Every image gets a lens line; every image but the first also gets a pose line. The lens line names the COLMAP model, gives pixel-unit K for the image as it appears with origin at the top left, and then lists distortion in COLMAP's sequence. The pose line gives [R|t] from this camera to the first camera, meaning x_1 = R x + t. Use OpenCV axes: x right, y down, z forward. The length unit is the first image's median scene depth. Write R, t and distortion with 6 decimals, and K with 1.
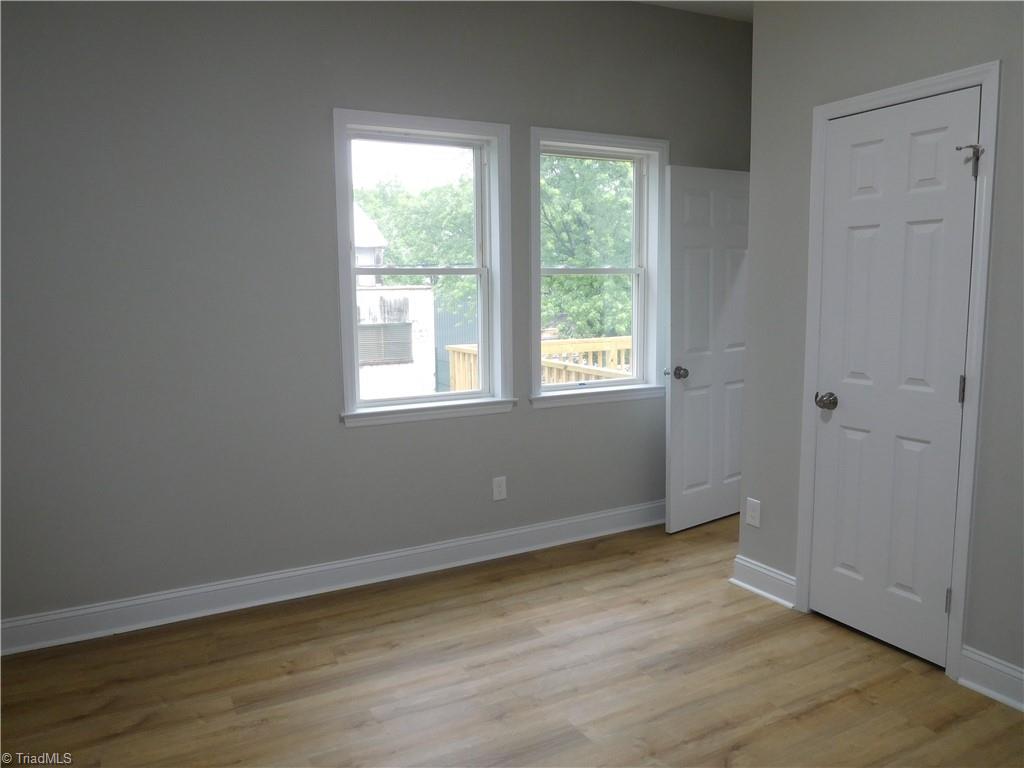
lens RADIAL K [[761.5, 0, 513.4], [0, 761.5, 392.1], [0, 0, 1]] dist [-0.028568, 0.016474]
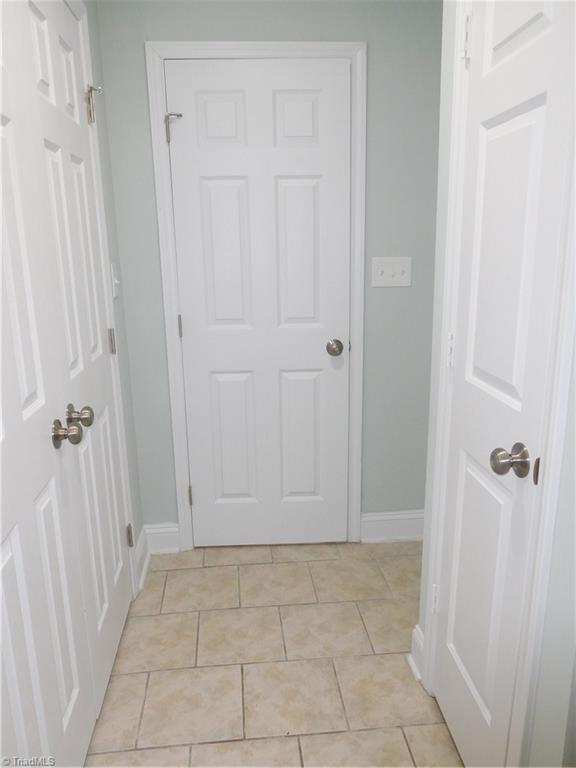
lens RADIAL K [[571.1, 0, 288.0], [0, 571.1, 384.0], [0, 0, 1]] dist [-0.028568, 0.016474]
pose [[0.401911, -0.212371, 0.890711, -0.252612], [0.133072, 0.975953, 0.172650, -0.065935], [-0.905958, 0.049139, 0.420507, 0.599157]]
